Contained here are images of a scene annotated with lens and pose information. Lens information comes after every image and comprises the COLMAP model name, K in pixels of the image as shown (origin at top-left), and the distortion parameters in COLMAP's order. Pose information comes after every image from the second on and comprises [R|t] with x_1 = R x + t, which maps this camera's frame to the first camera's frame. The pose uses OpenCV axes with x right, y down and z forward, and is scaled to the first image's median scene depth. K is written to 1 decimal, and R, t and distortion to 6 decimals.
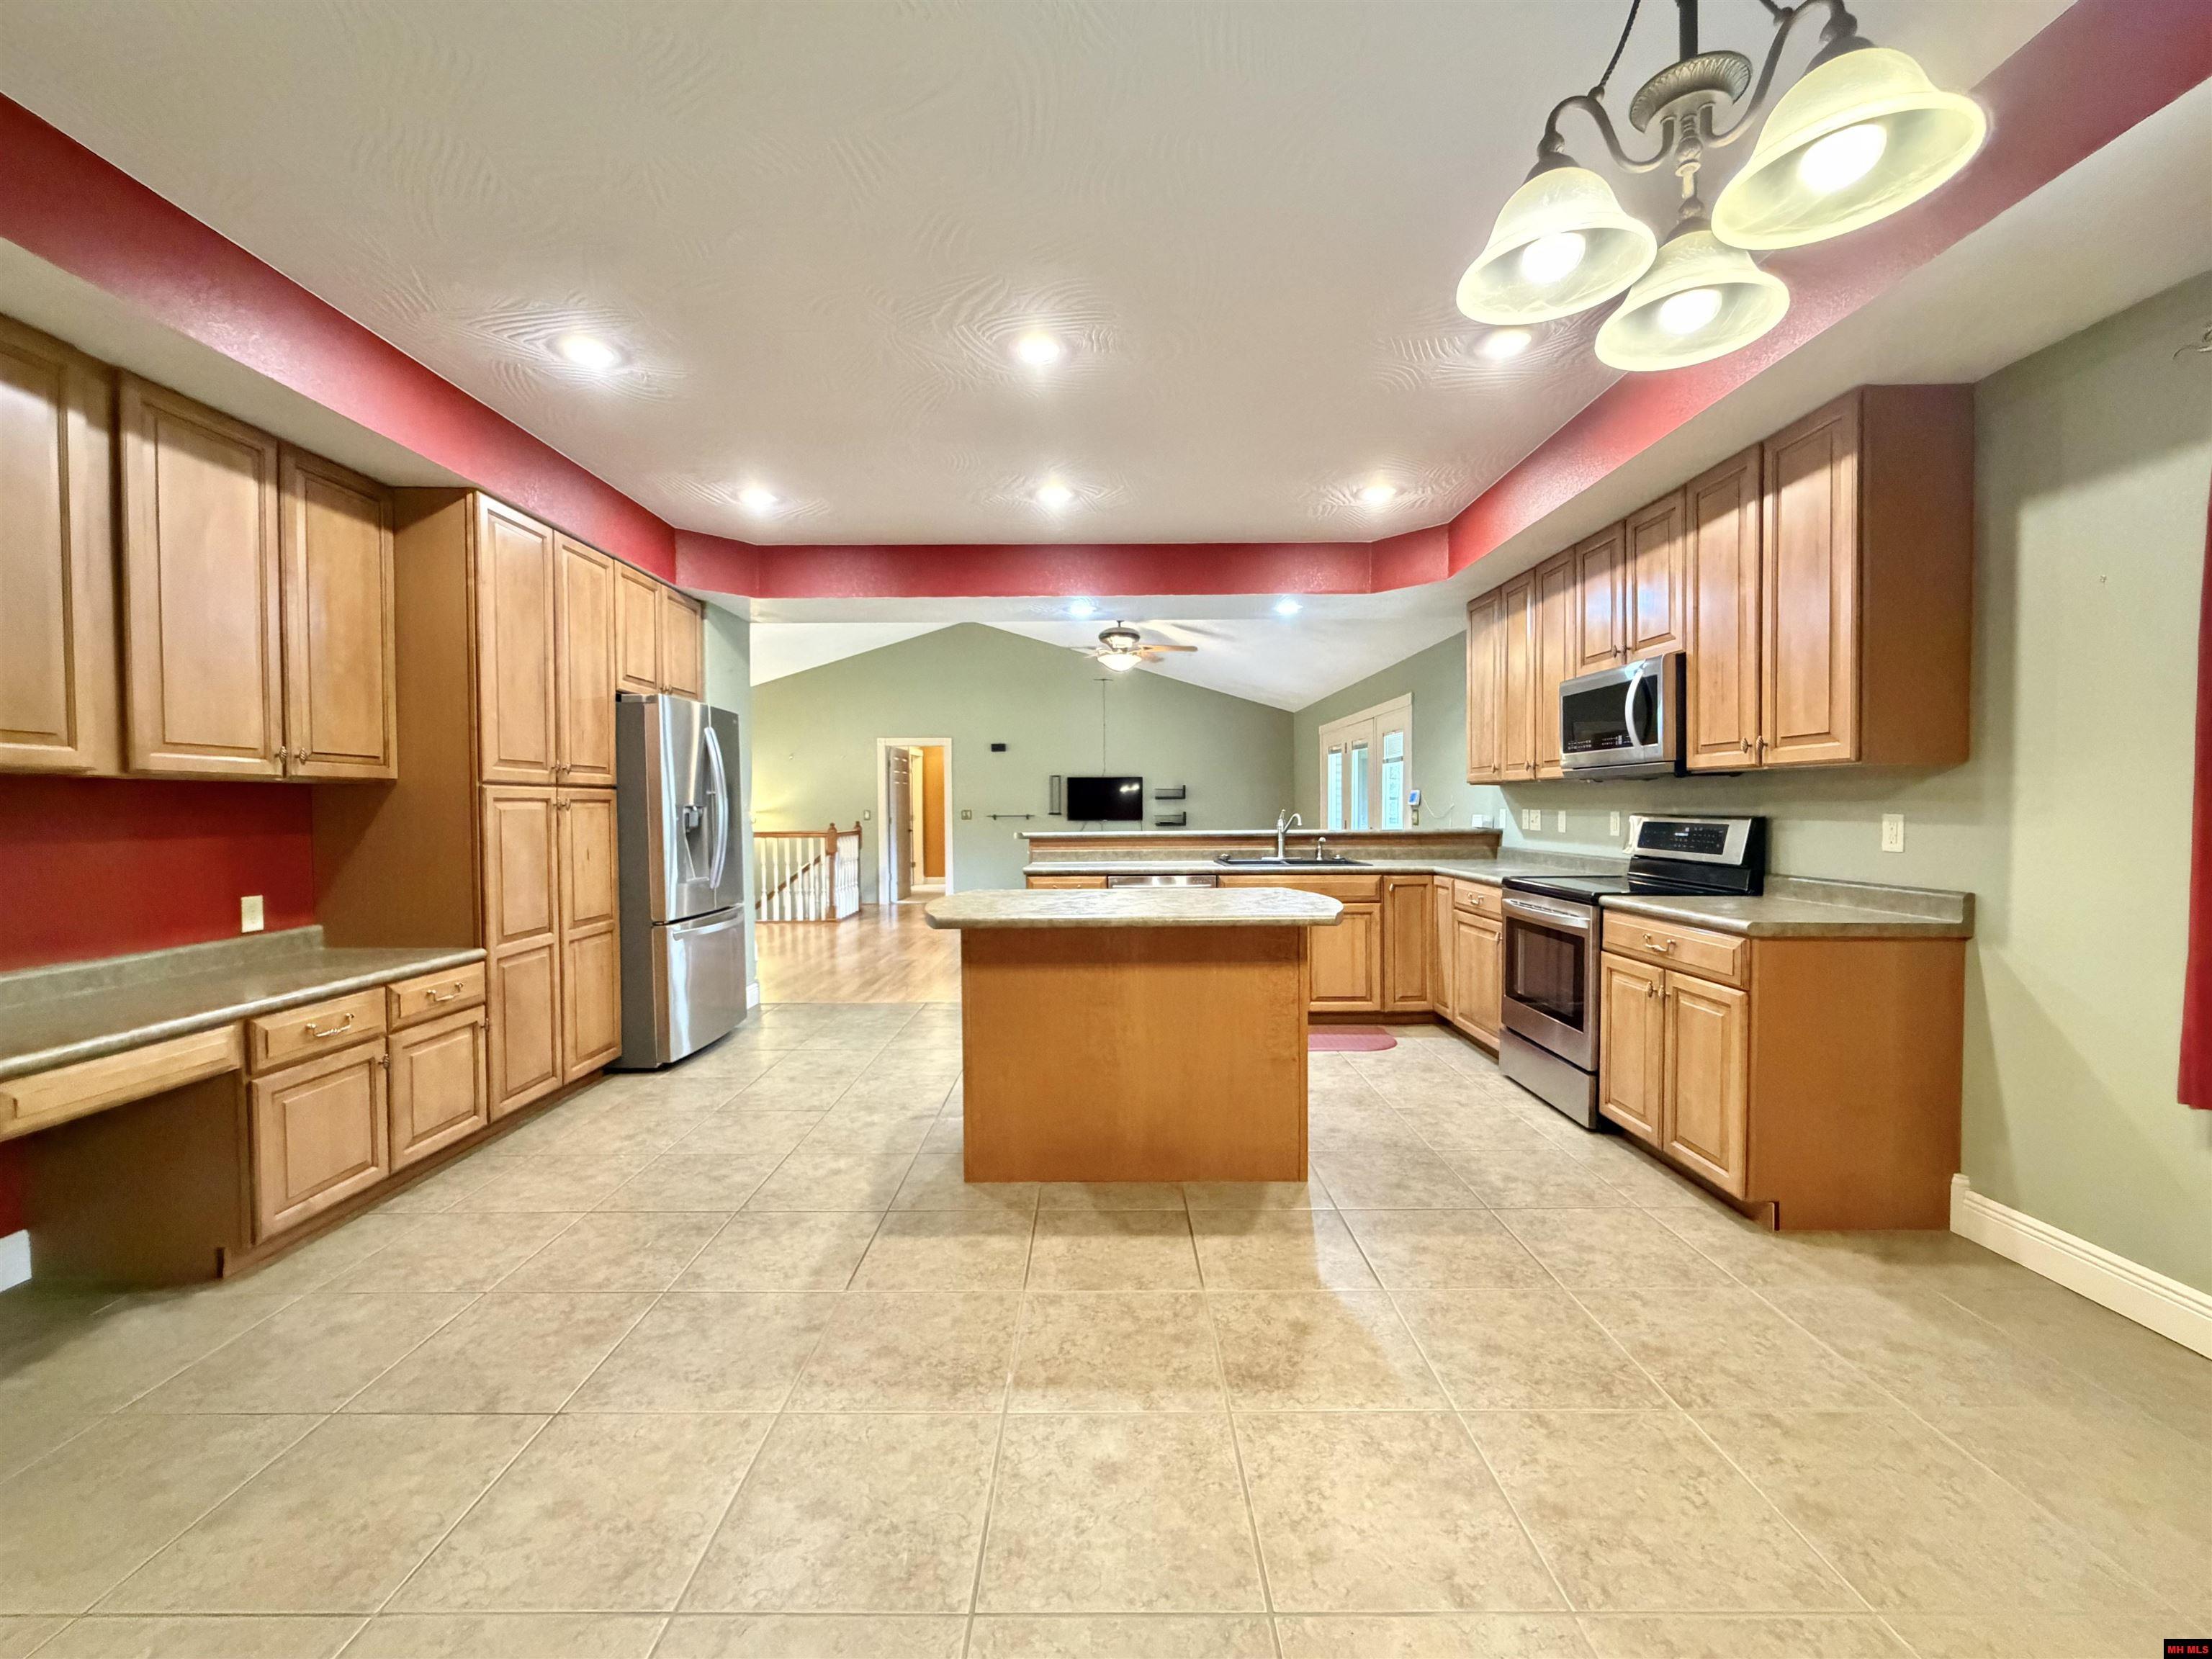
lens RADIAL K [[885.3, 0, 1119.9], [0, 885.3, 822.0], [0, 0, 1]] dist [0.002588, 0.000270]
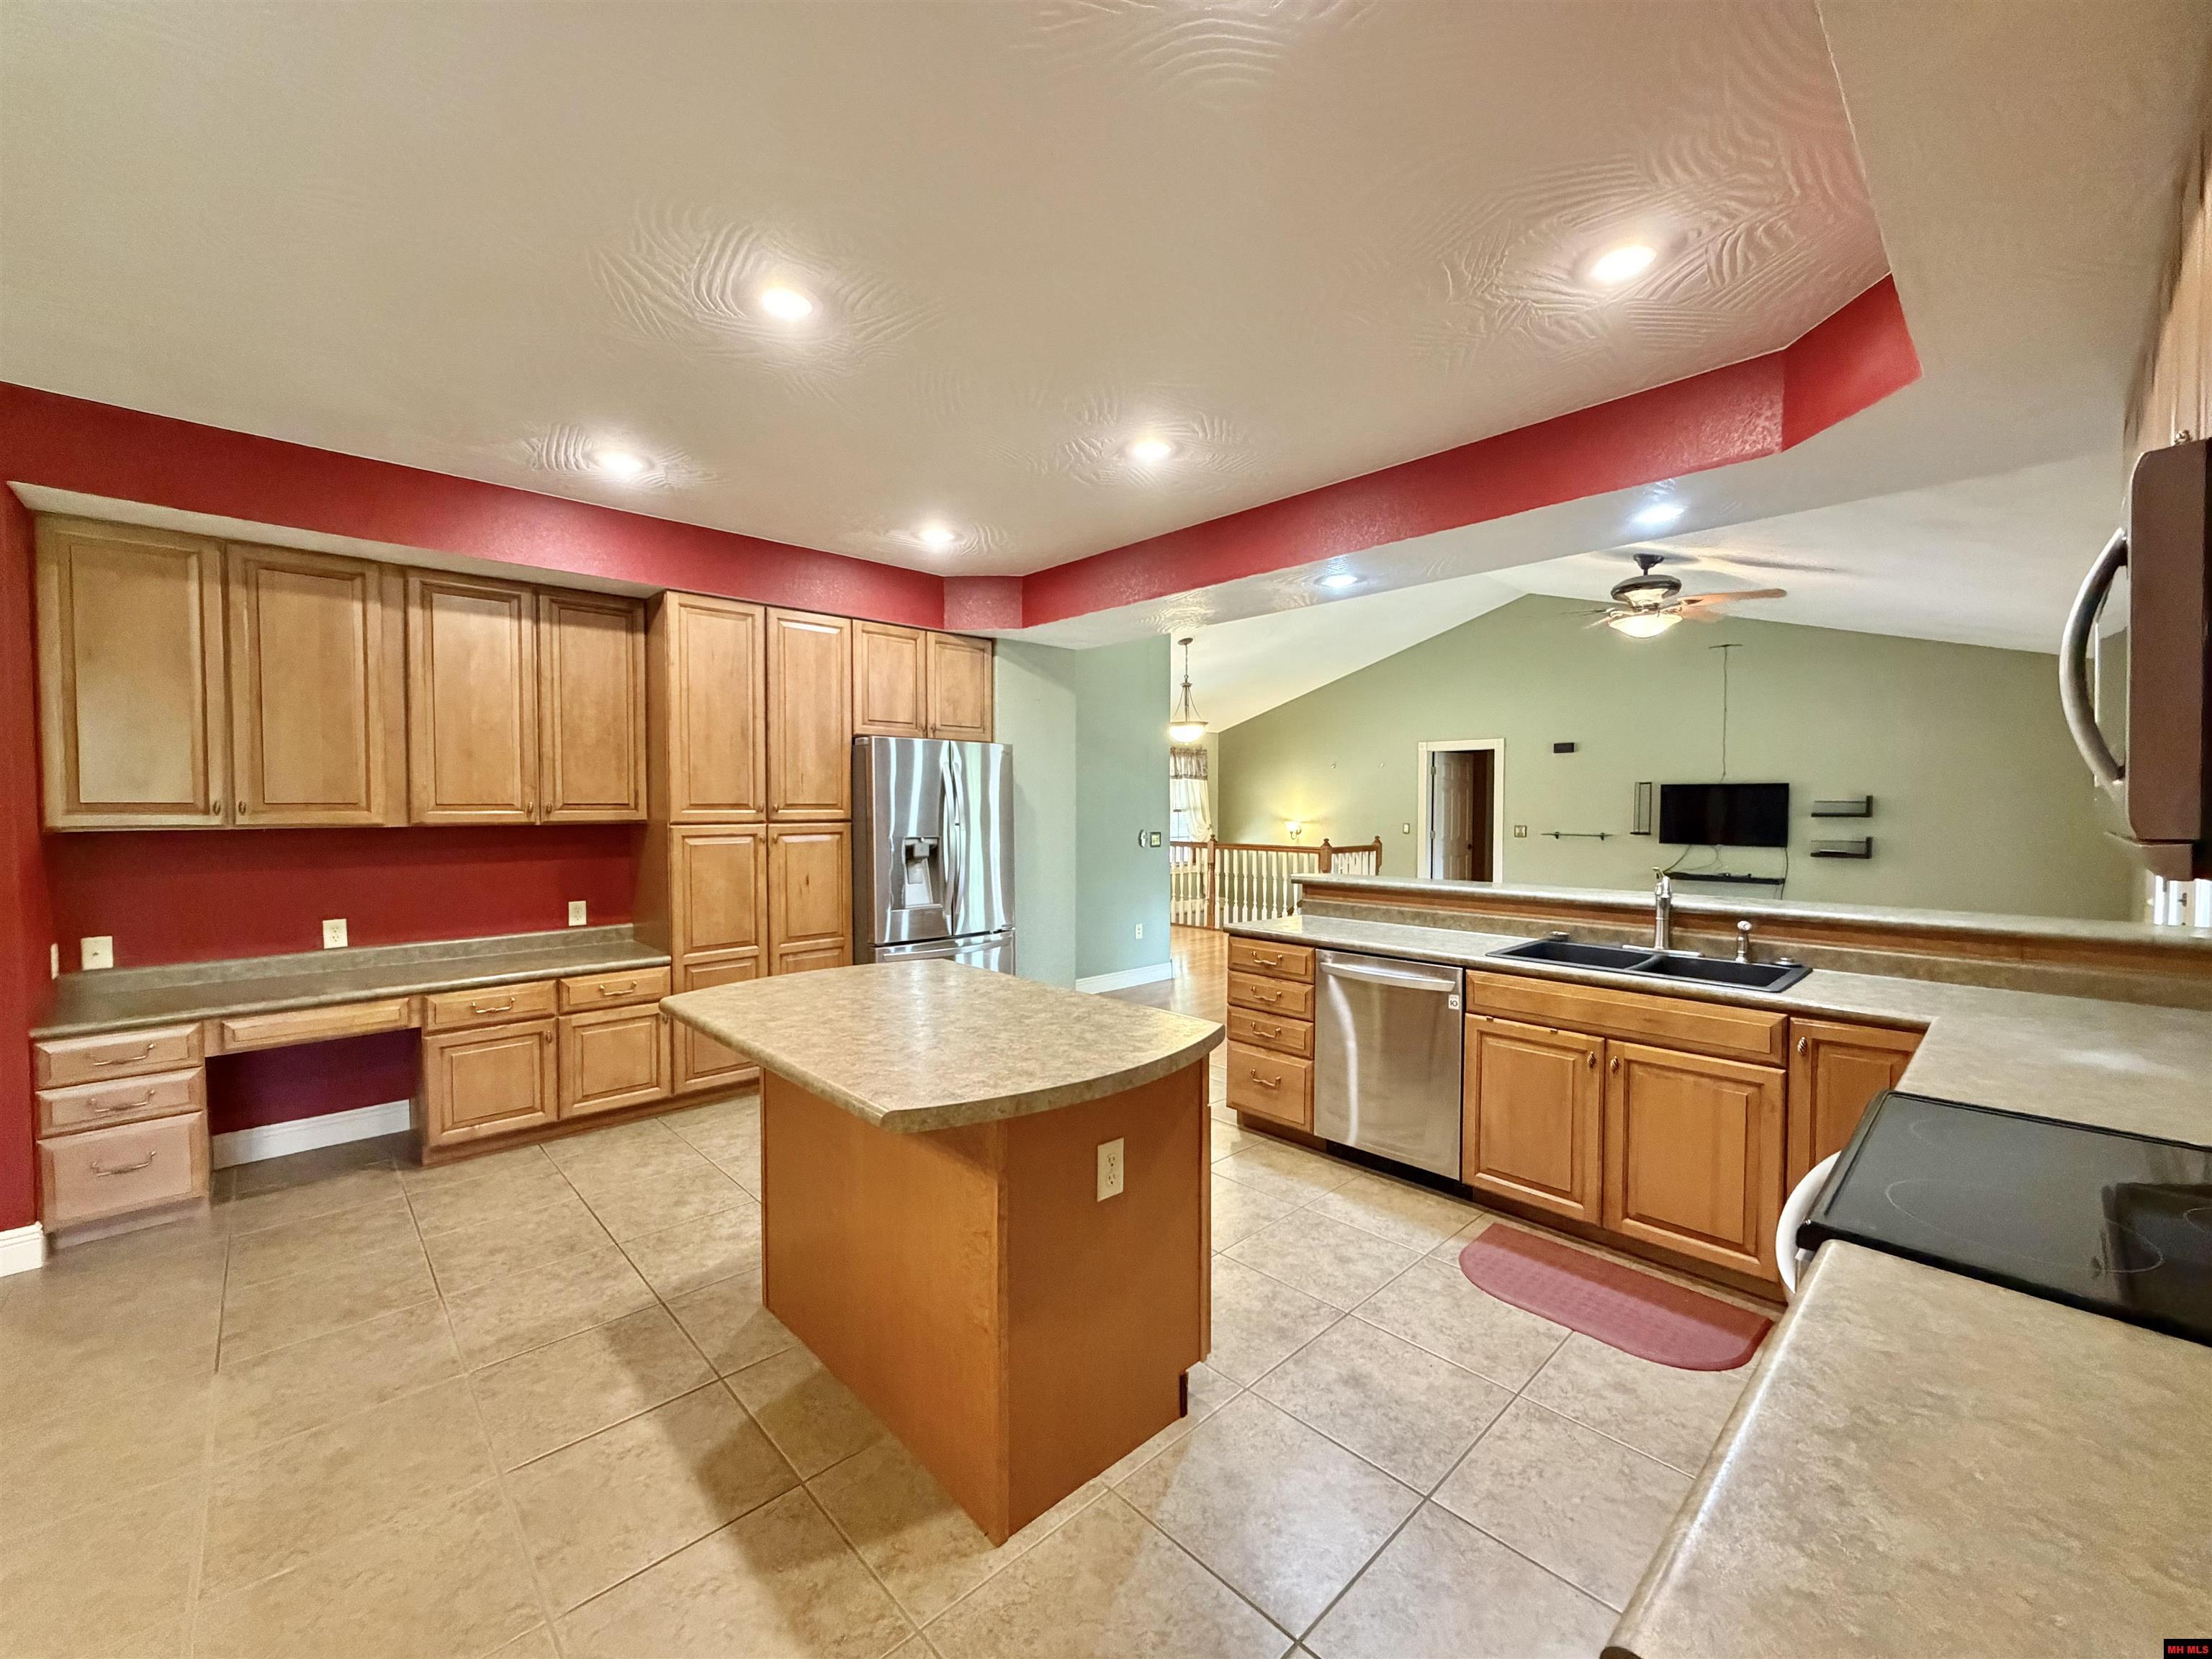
lens RADIAL K [[885.3, 0, 1110.6], [0, 885.3, 825.9], [0, 0, 1]] dist [0.002588, 0.000270]
pose [[0.684513, 0.024027, -0.728605, 0.669304], [-0.018422, 0.999708, 0.015660, -0.078362], [0.728768, 0.002703, 0.684755, 0.646597]]
